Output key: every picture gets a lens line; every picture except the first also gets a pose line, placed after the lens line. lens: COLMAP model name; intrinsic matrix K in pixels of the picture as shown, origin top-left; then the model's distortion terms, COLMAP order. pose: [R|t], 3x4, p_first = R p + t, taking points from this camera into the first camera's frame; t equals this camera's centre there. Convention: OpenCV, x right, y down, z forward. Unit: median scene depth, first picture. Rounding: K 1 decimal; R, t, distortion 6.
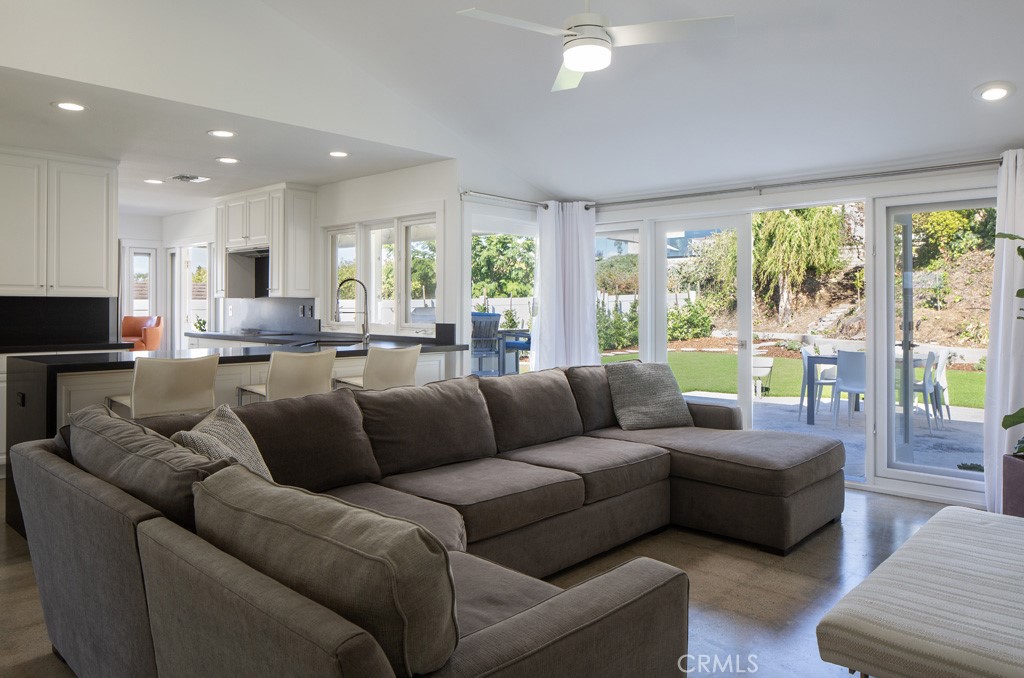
lens RADIAL K [[725.8, 0, 503.3], [0, 725.8, 294.1], [0, 0, 1]] dist [0.028528, 0.001222]
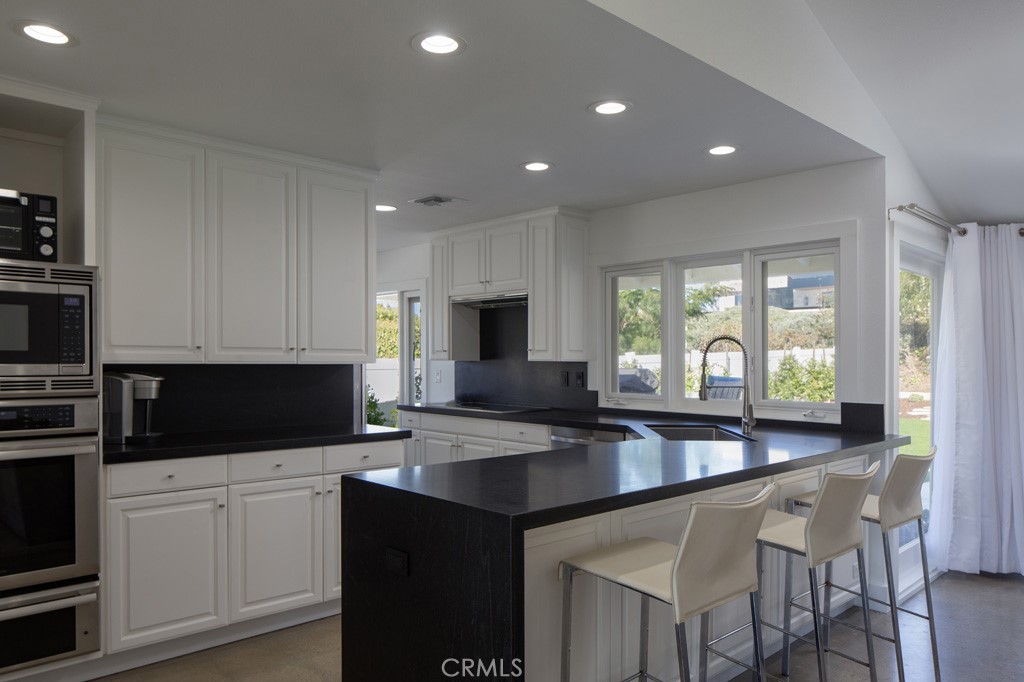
lens RADIAL K [[718.9, 0, 512.0], [0, 718.9, 341.0], [0, 0, 1]] dist [0.018452, -0.001483]
pose [[0.999284, -0.002024, -0.037769, -0.311405], [0.001697, 0.999961, -0.008694, -0.009603], [0.037785, 0.008623, 0.999249, 0.262102]]
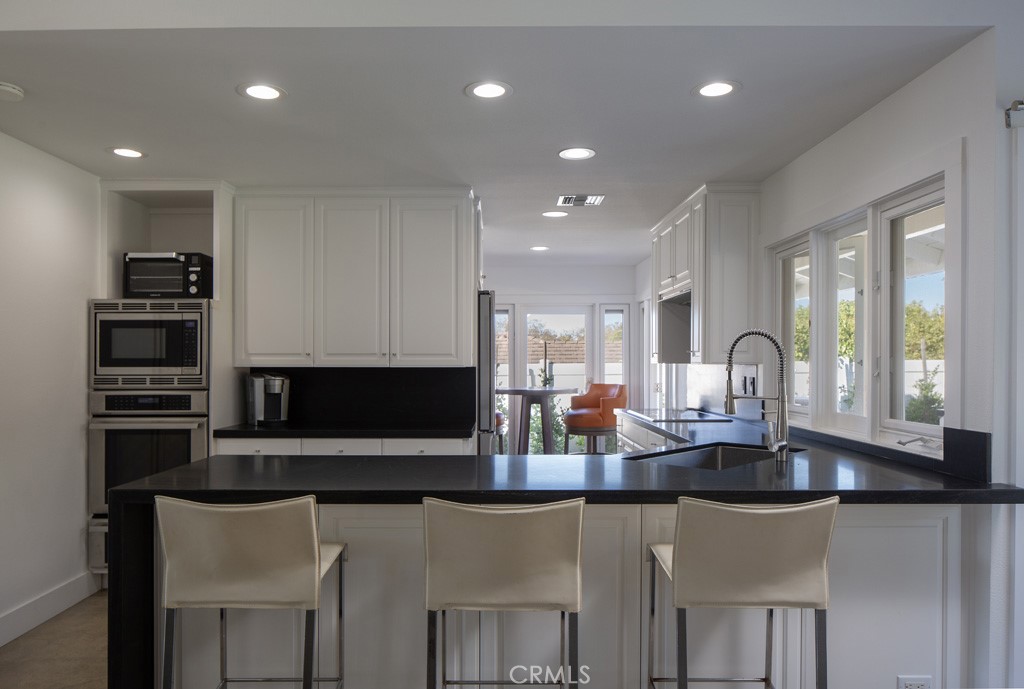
lens RADIAL K [[717.1, 0, 514.3], [0, 717.1, 368.2], [0, 0, 1]] dist [0.015294, -0.000633]
pose [[0.705617, 0.000509, -0.708593, 0.026057], [0.016764, 0.999708, 0.017412, -0.005720], [0.708395, -0.024165, 0.705402, 0.426643]]
